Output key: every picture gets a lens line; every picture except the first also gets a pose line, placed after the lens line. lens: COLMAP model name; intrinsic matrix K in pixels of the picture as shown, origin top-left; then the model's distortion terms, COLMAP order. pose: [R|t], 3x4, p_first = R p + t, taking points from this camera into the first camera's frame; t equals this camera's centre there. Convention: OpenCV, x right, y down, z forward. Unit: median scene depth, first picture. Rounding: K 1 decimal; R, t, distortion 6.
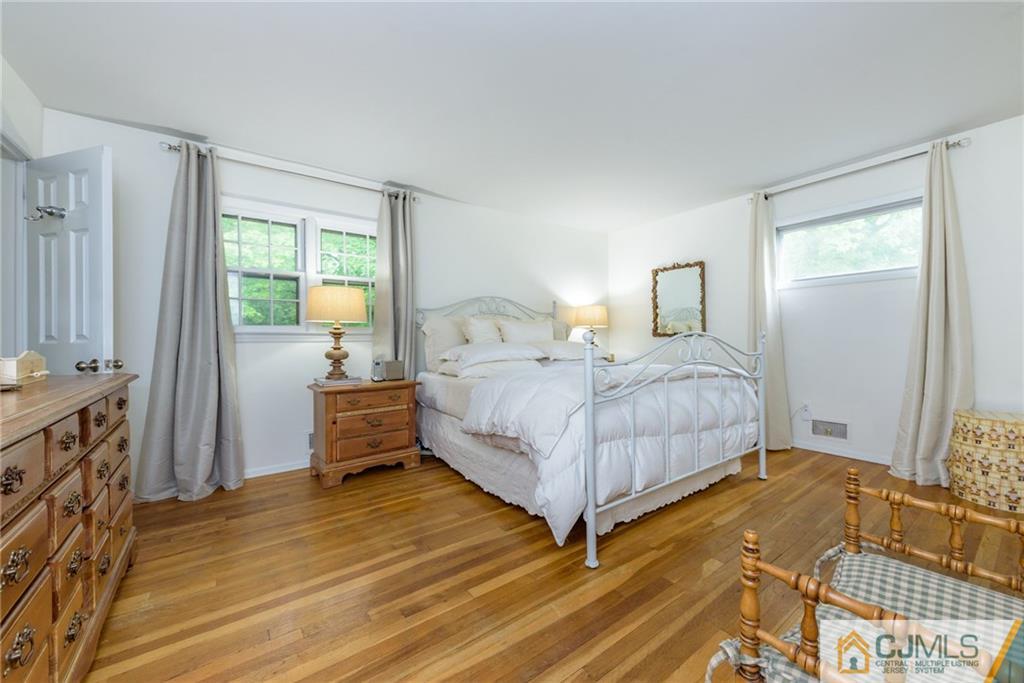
lens RADIAL K [[388.9, 0, 512.0], [0, 388.9, 344.3], [0, 0, 1]] dist [0.002931, 0.000147]
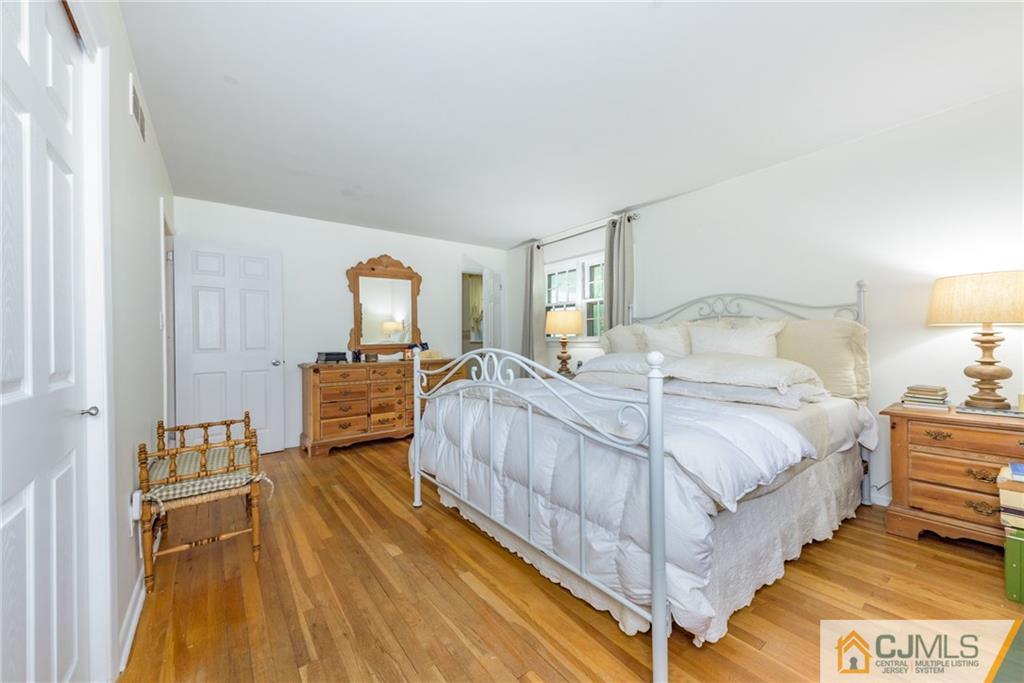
lens RADIAL K [[388.9, 0, 514.8], [0, 388.9, 341.7], [0, 0, 1]] dist [0.002931, 0.000147]
pose [[0.028609, 0.000604, -0.999590, 0.852282], [-0.025702, 0.999670, -0.000131, -0.020765], [0.999260, 0.025696, 0.028615, 0.675528]]
